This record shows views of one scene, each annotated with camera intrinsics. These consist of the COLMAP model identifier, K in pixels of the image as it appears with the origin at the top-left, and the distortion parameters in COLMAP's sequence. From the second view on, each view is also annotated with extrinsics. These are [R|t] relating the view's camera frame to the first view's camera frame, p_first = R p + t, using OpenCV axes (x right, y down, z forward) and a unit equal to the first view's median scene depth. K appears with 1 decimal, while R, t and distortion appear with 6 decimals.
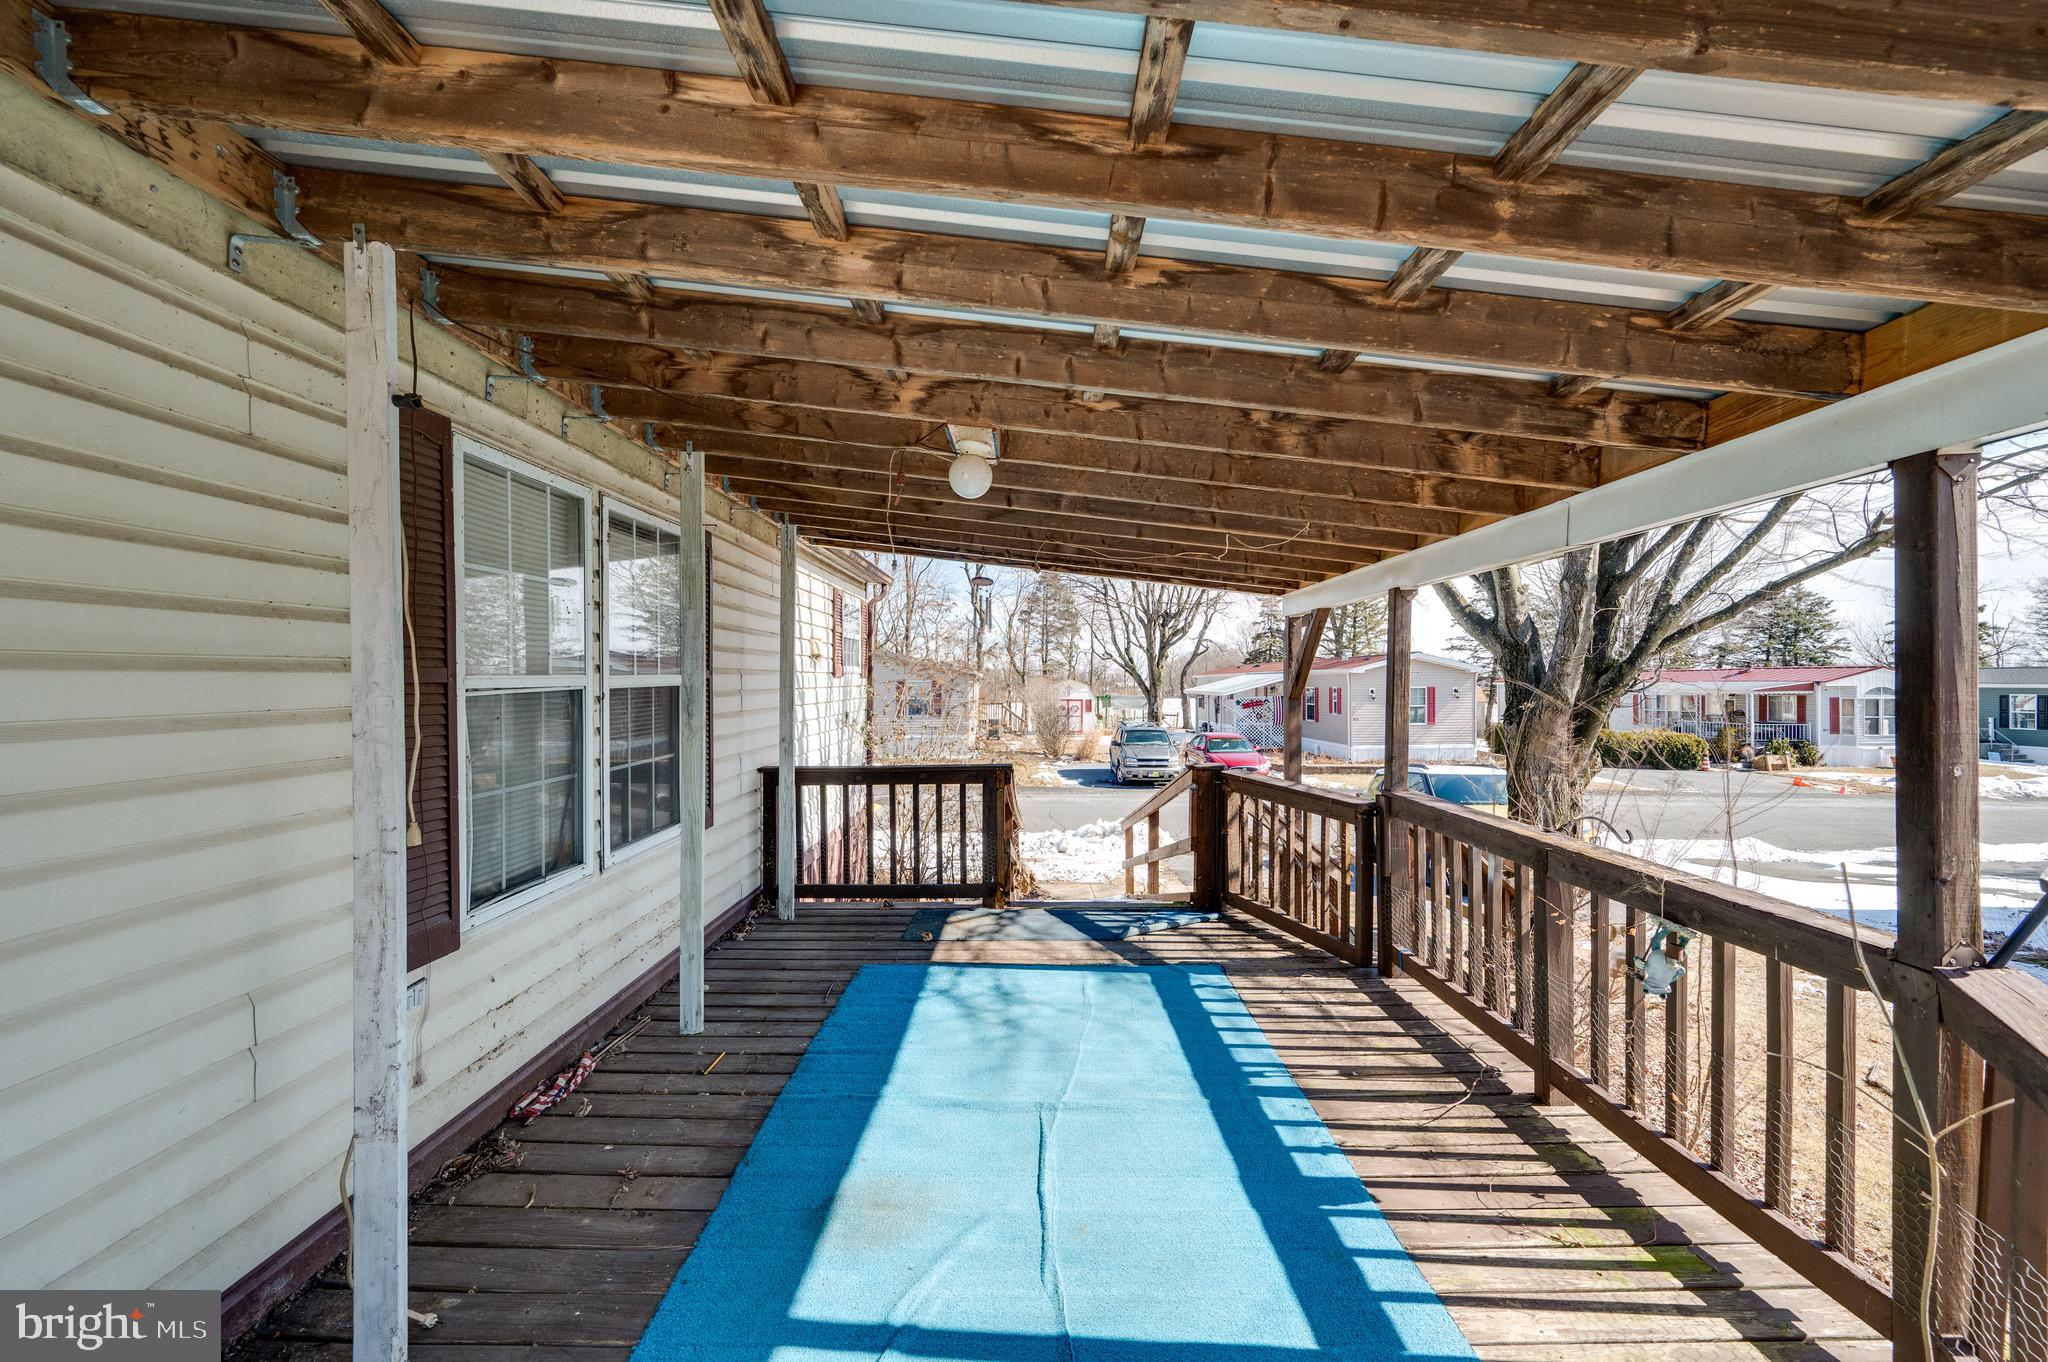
lens RADIAL K [[852.1, 0, 1021.8], [0, 852.1, 679.0], [0, 0, 1]] dist [-0.004178, 0.000716]
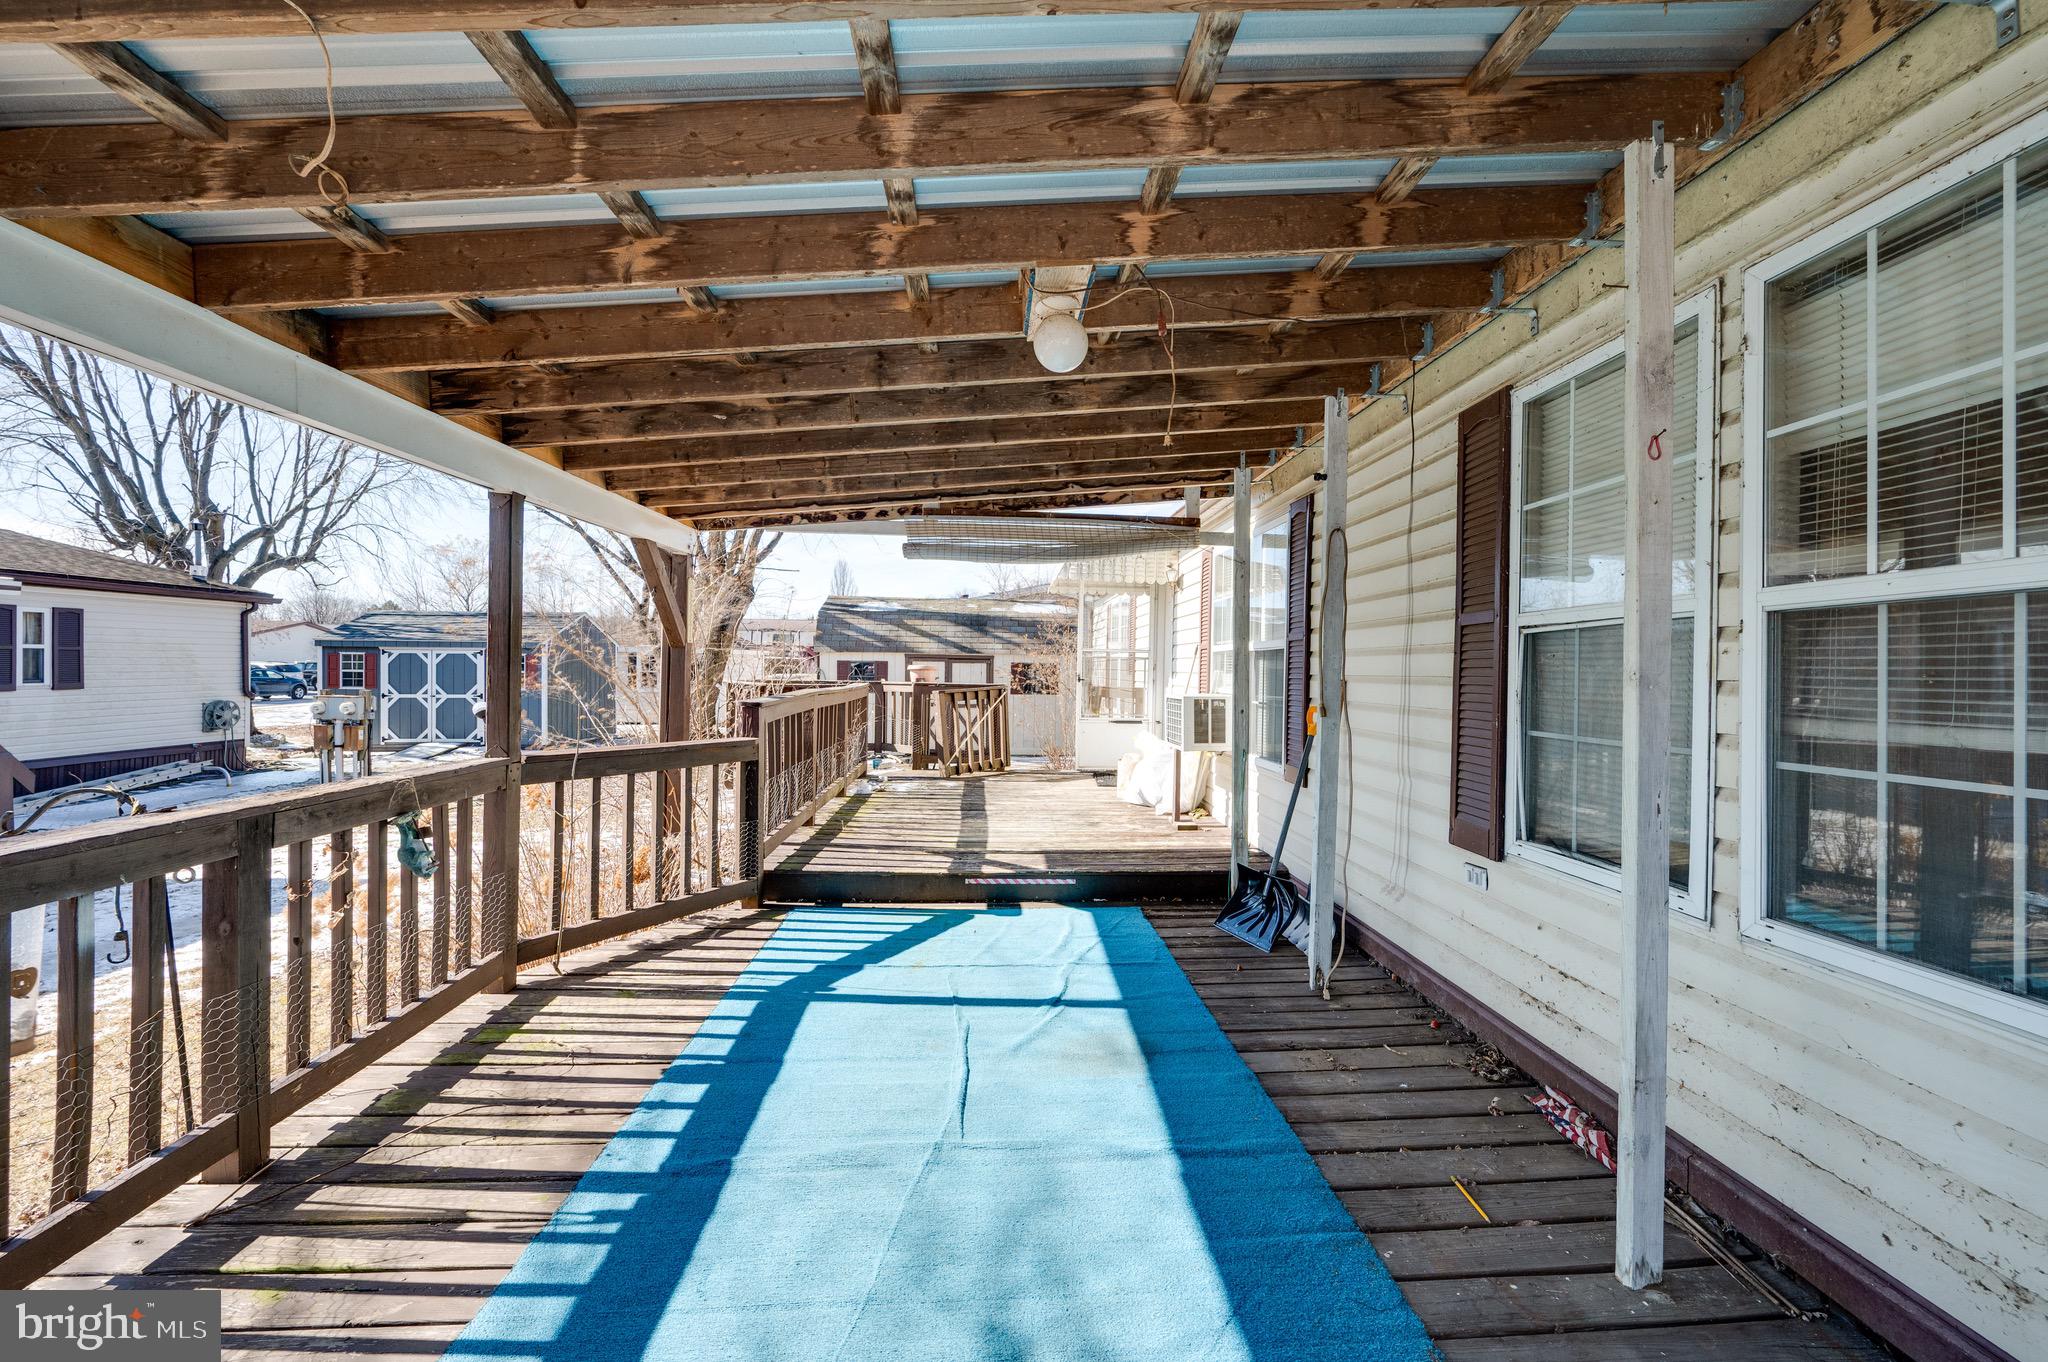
lens RADIAL K [[852.1, 0, 1026.4], [0, 852.1, 679.6], [0, 0, 1]] dist [-0.004178, 0.000716]
pose [[-0.998090, -0.017601, -0.059220, 0.017958], [-0.018606, 0.999691, 0.016463, 0.066486], [0.058912, 0.017533, -0.998109, 1.865771]]
